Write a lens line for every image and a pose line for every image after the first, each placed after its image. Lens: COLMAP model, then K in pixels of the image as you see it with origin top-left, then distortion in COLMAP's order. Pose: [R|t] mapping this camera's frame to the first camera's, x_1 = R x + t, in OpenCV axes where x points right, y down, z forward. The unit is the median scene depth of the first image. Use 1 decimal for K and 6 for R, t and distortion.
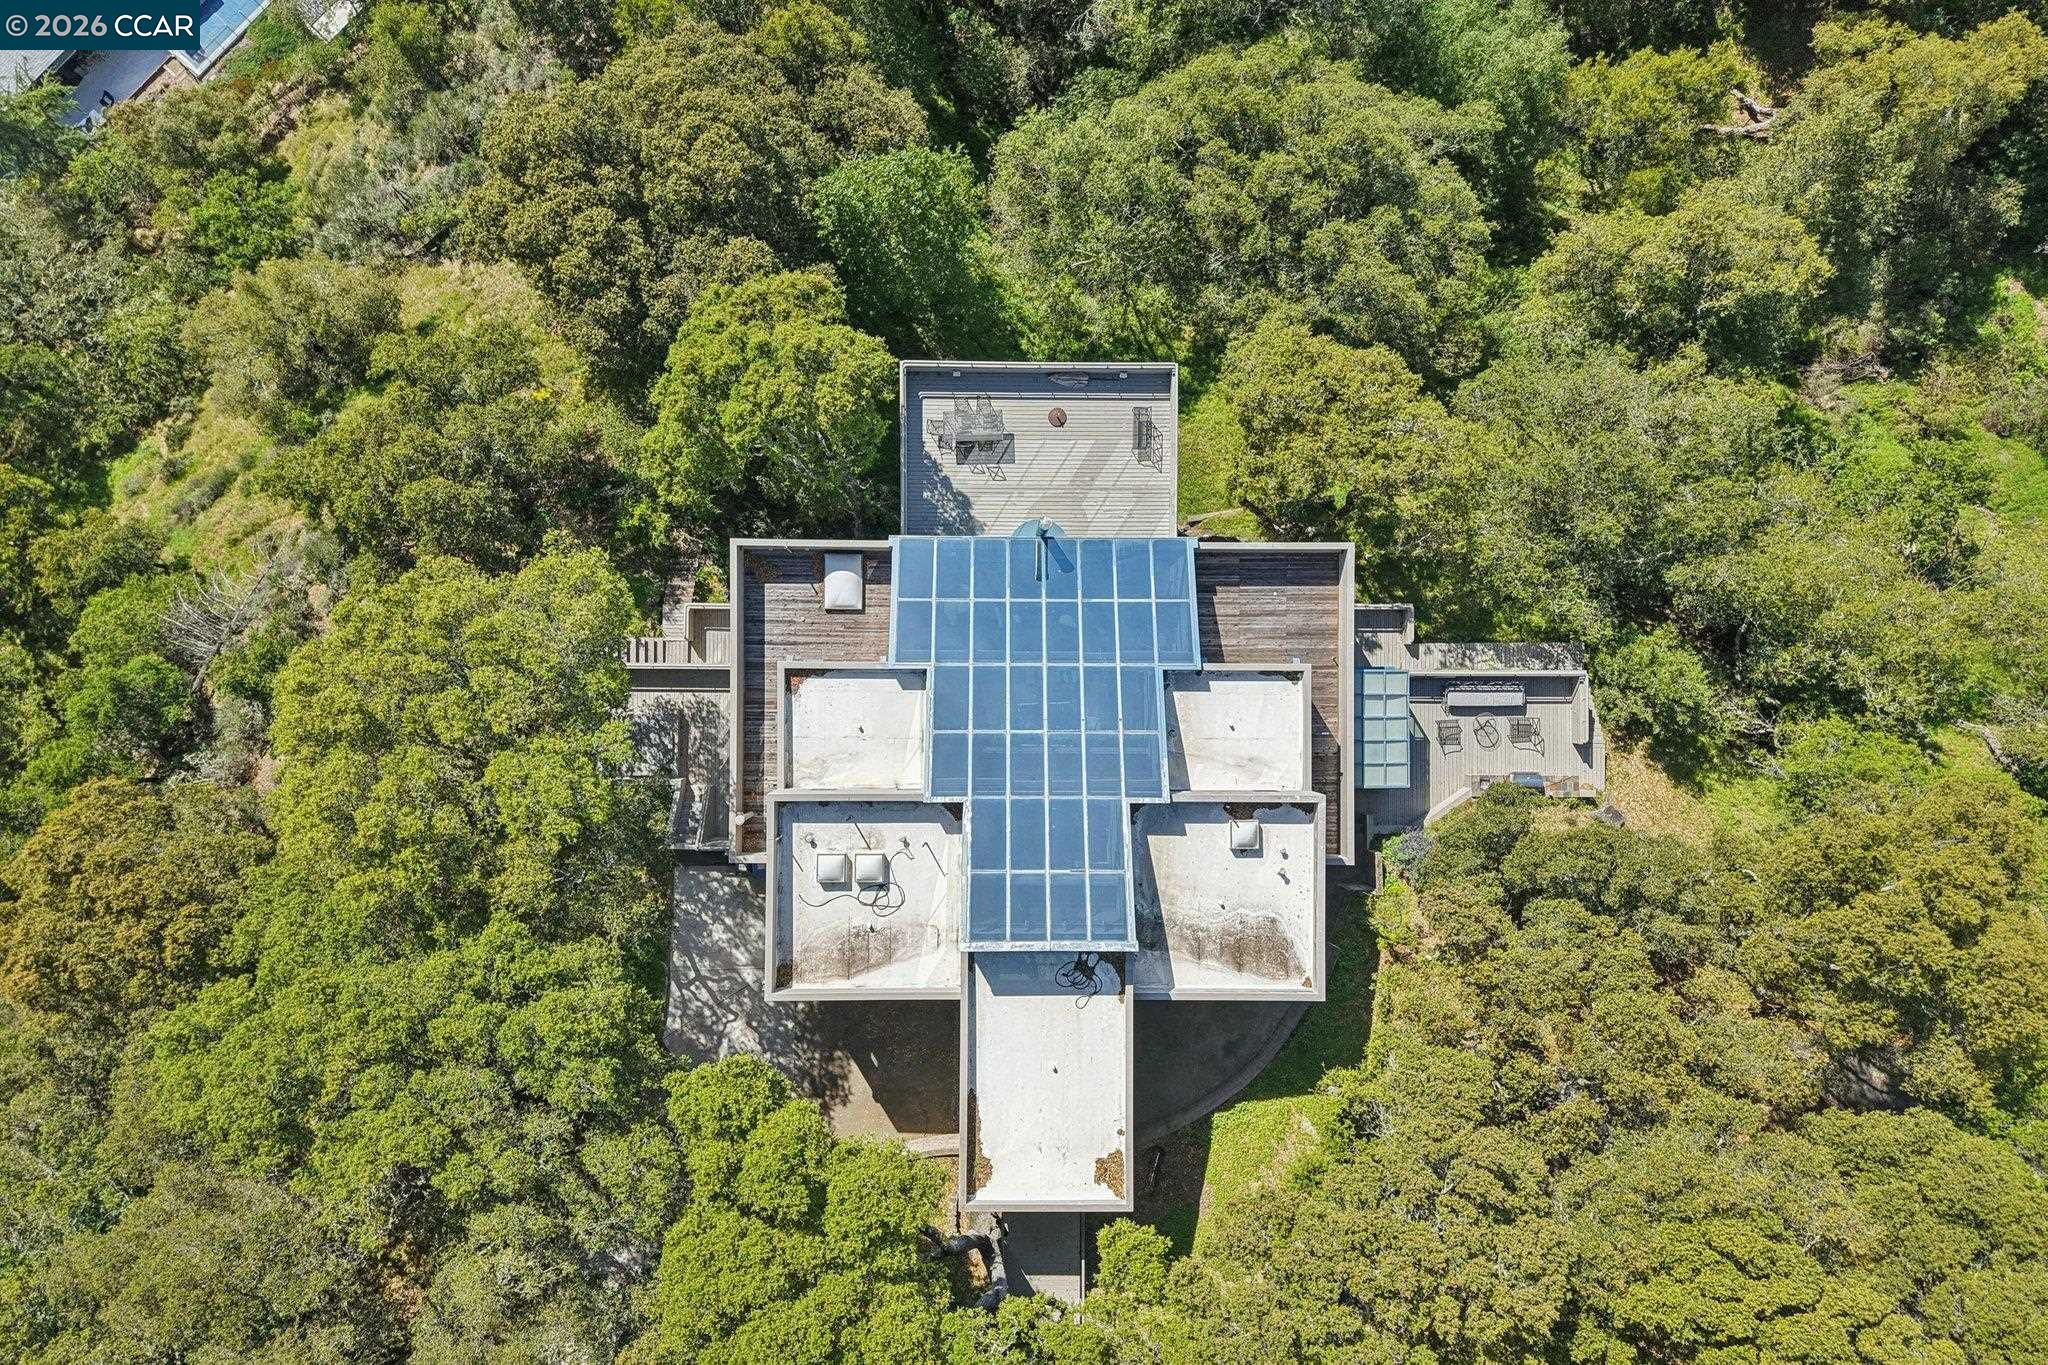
lens RADIAL K [[1370.7, 0, 1019.1], [0, 1370.7, 687.1], [0, 0, 1]] dist [0.022022, -0.015308]
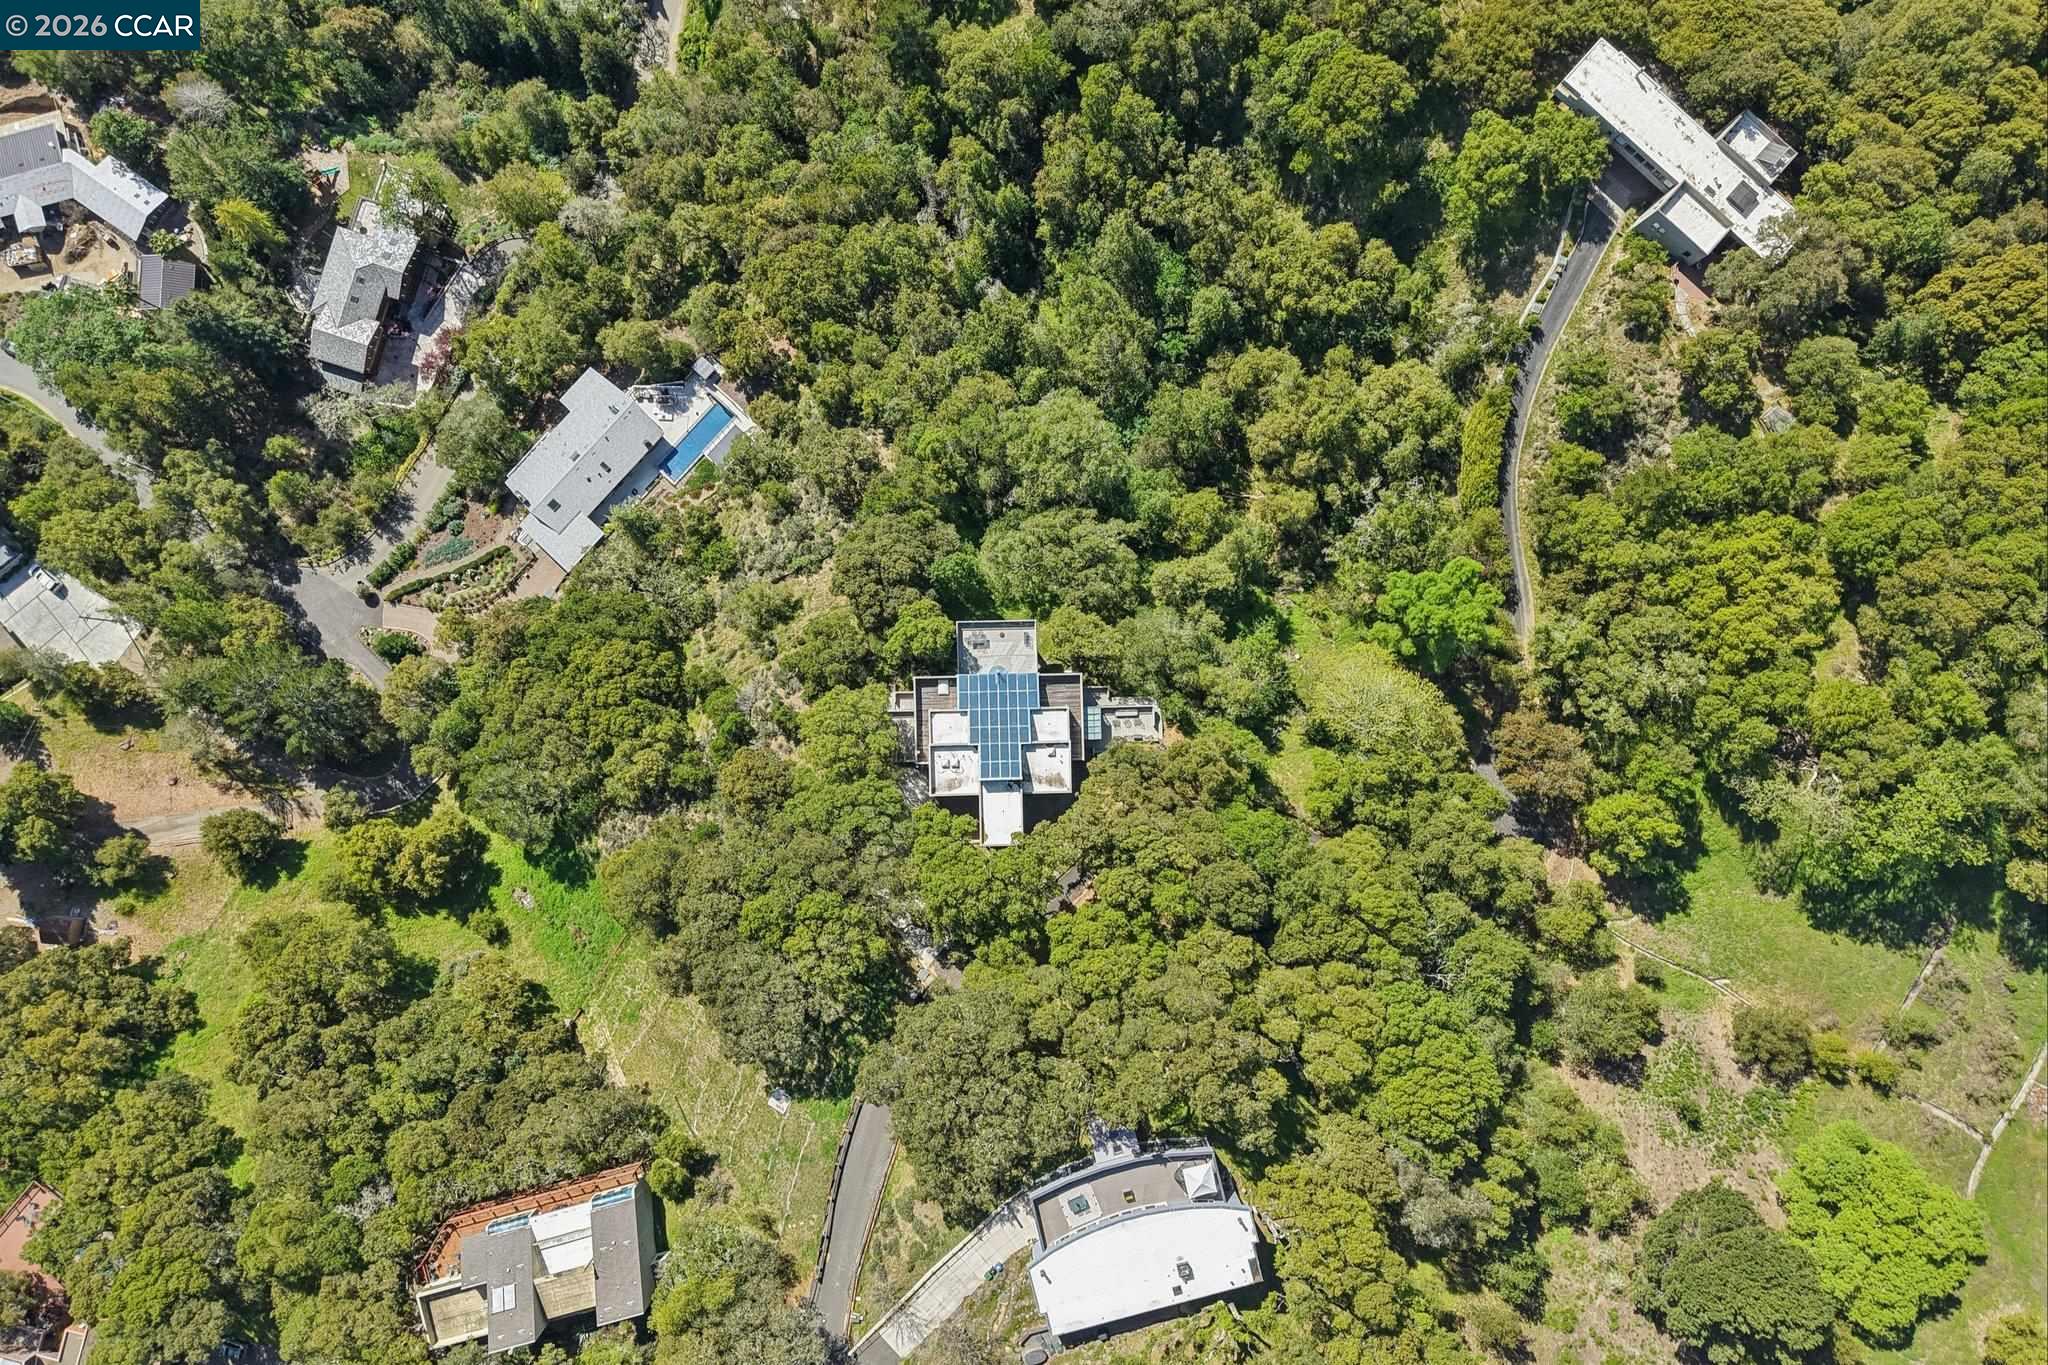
lens RADIAL K [[1370.7, 0, 1030.8], [0, 1370.7, 681.4], [0, 0, 1]] dist [0.022022, -0.015308]
pose [[0.999576, -0.028638, 0.005352, 0.084174], [0.028674, 0.999565, -0.006863, -0.059365], [-0.005153, 0.007014, 0.999962, -2.625243]]
